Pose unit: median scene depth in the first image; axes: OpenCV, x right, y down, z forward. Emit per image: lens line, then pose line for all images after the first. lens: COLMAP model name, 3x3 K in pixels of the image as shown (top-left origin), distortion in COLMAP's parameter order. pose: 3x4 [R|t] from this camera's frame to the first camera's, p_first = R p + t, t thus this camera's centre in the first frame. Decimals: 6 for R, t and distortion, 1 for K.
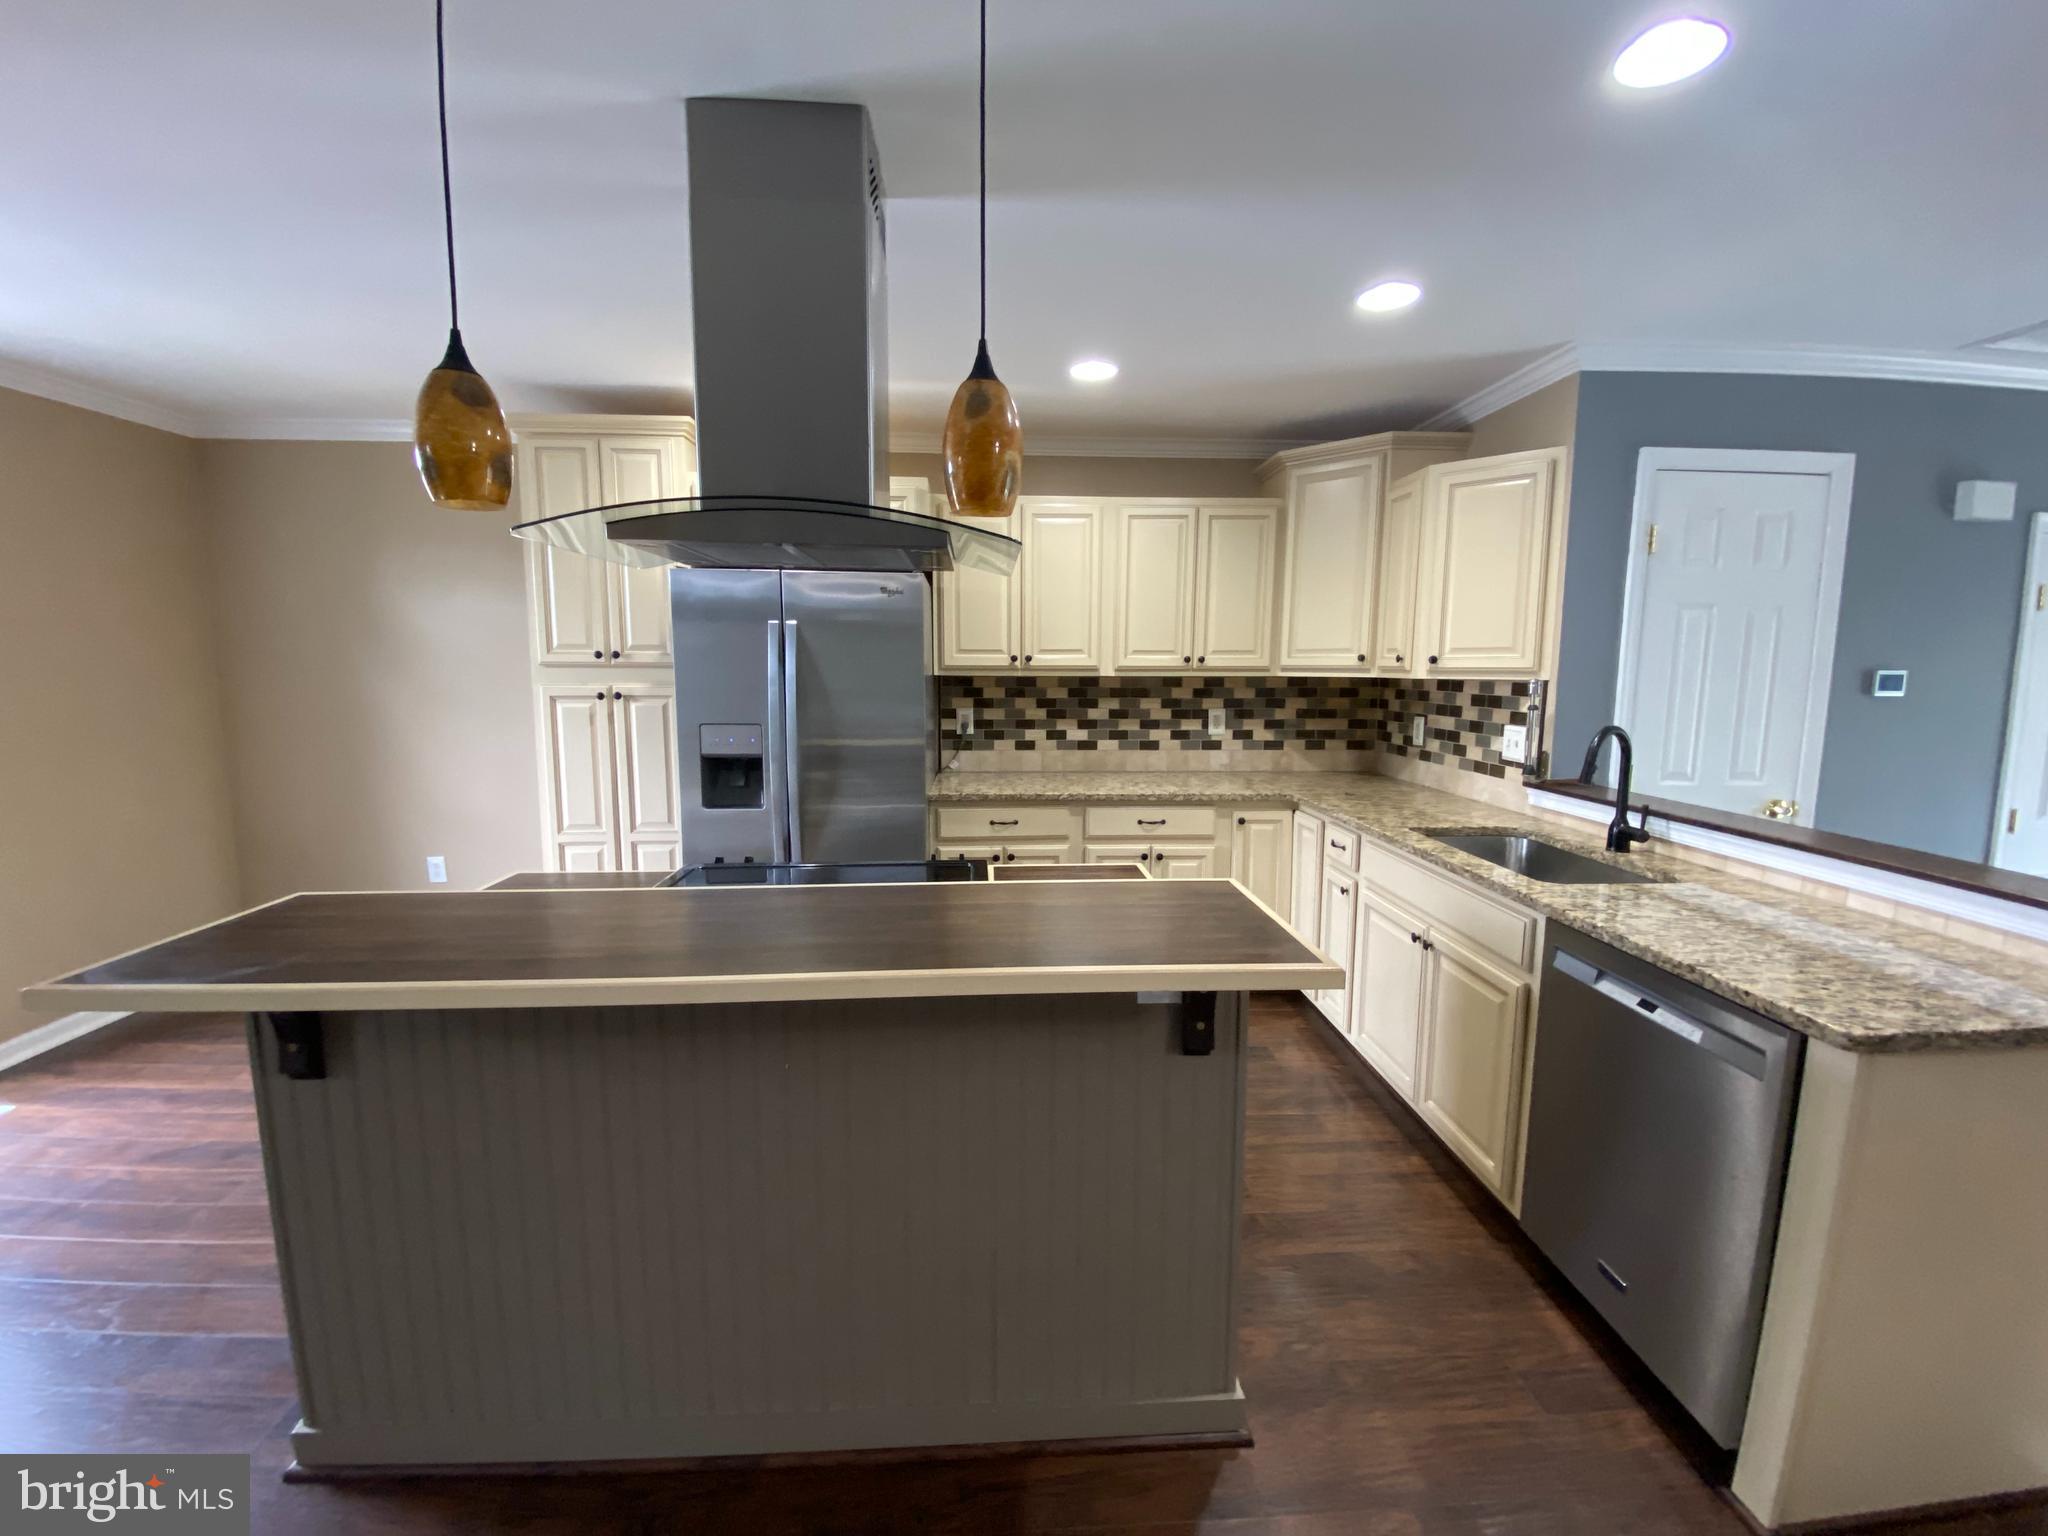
lens RADIAL K [[818.2, 0, 1017.2], [0, 818.2, 761.8], [0, 0, 1]] dist [-0.033738, -0.002056]
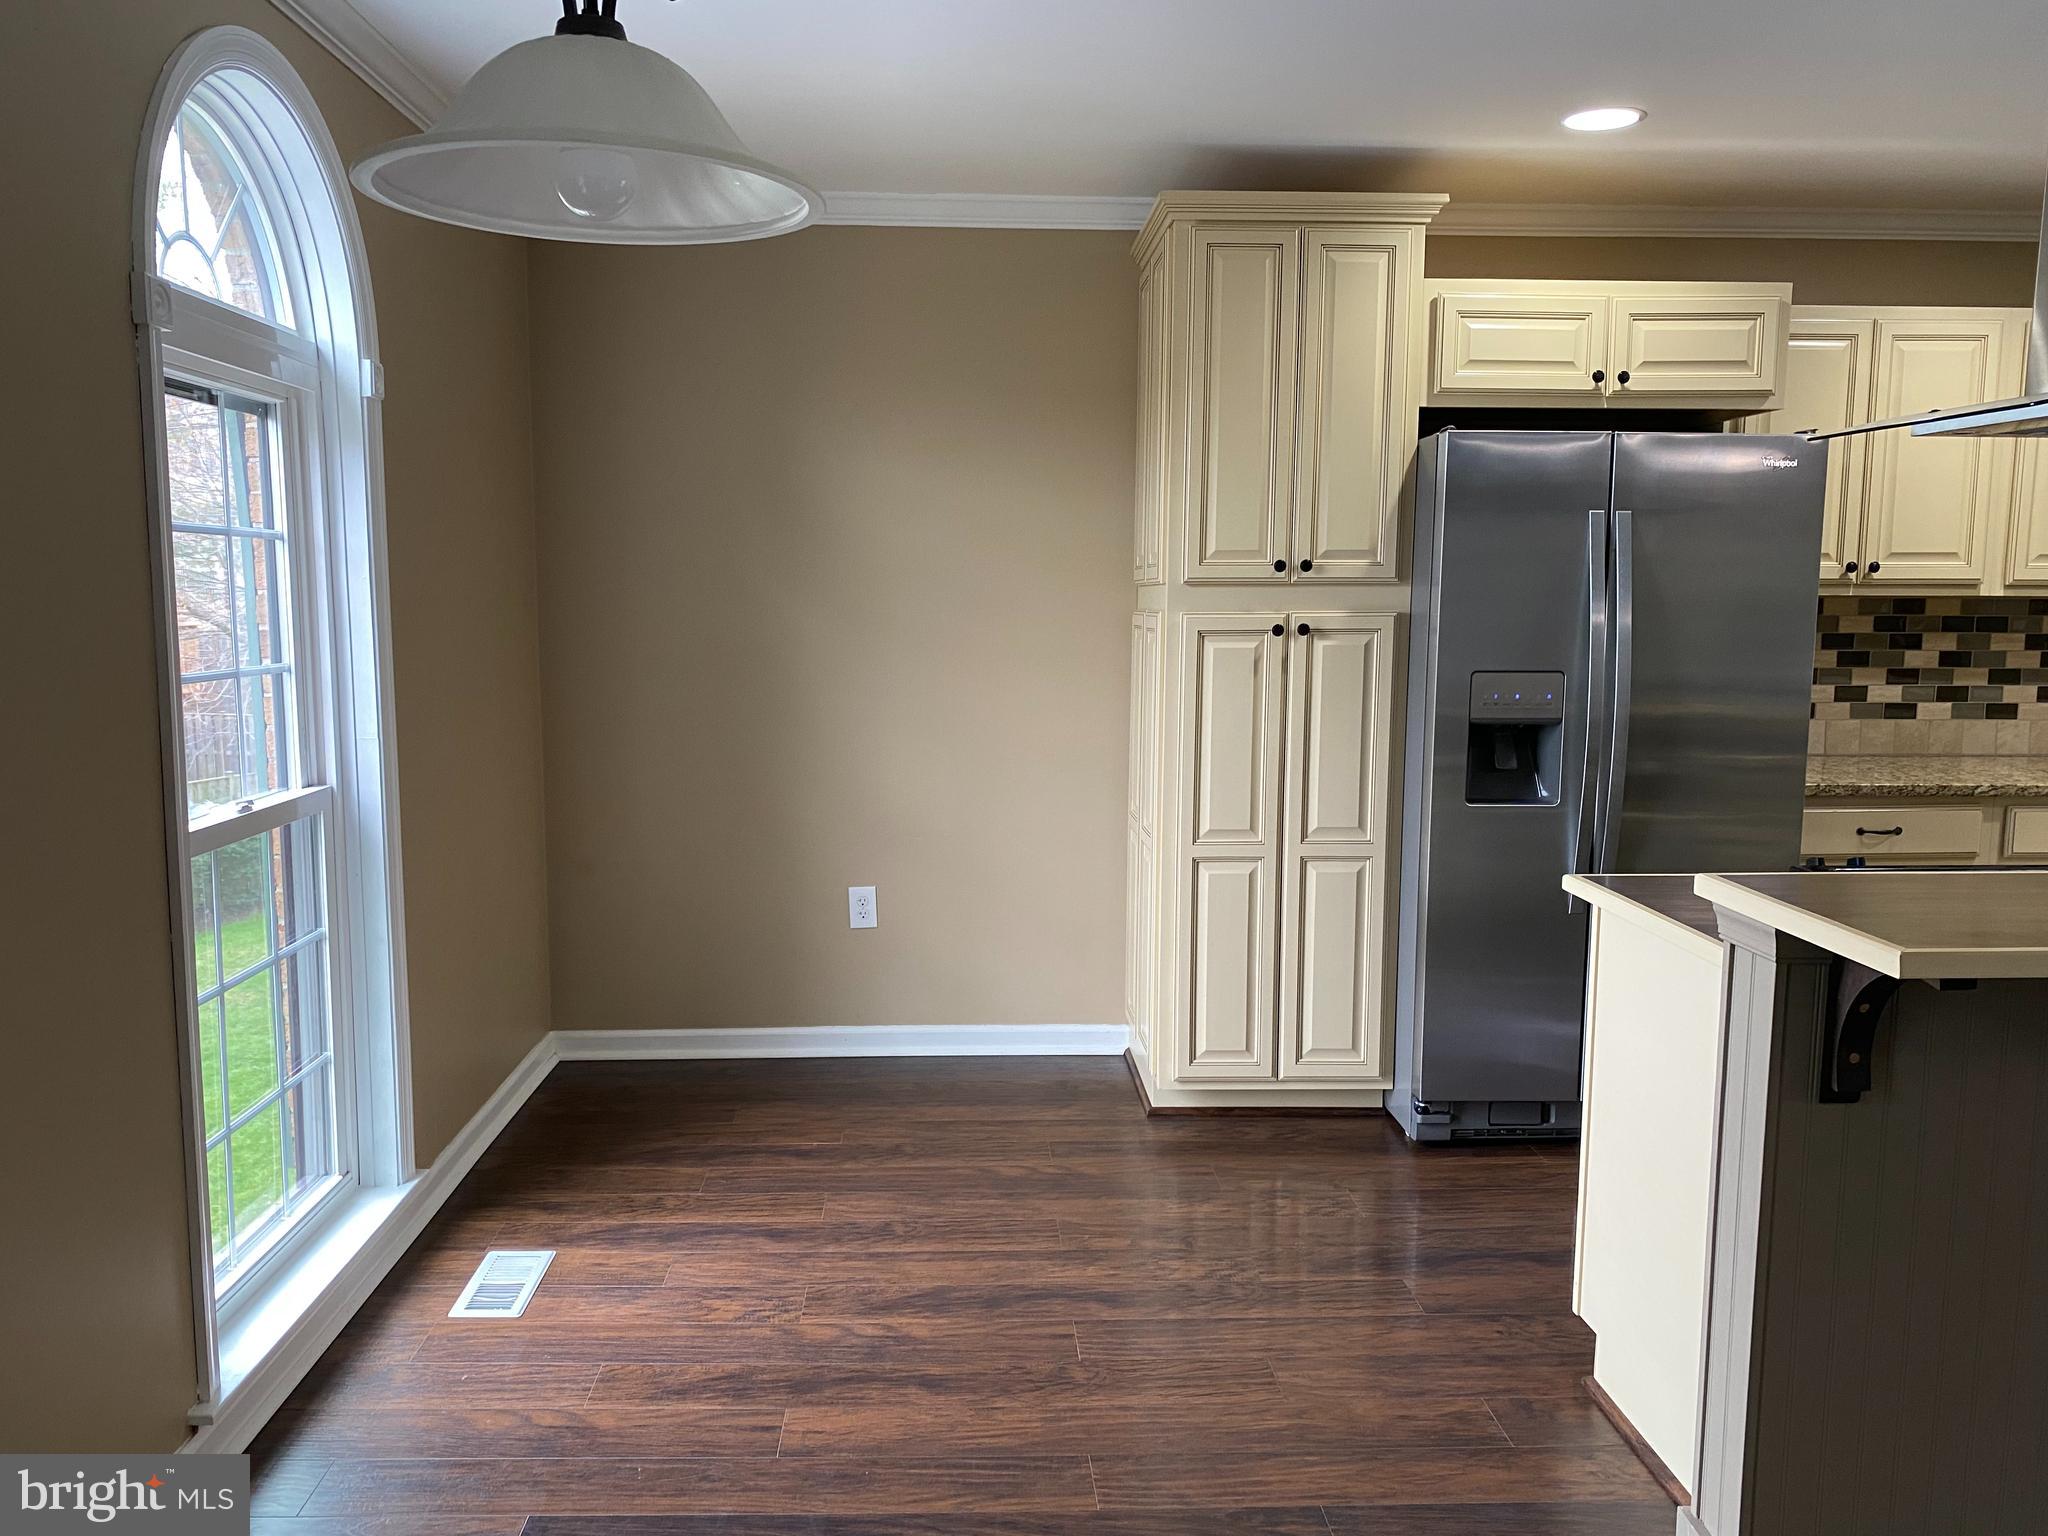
lens RADIAL K [[1553.3, 0, 1026.3], [0, 1553.3, 768.2], [0, 0, 1]] dist [0.021248, -0.024092]
pose [[0.998505, 0.003050, -0.054583, -0.548488], [-0.002668, 0.999971, 0.007074, 0.017584], [0.054603, -0.006918, 0.998484, -0.209314]]
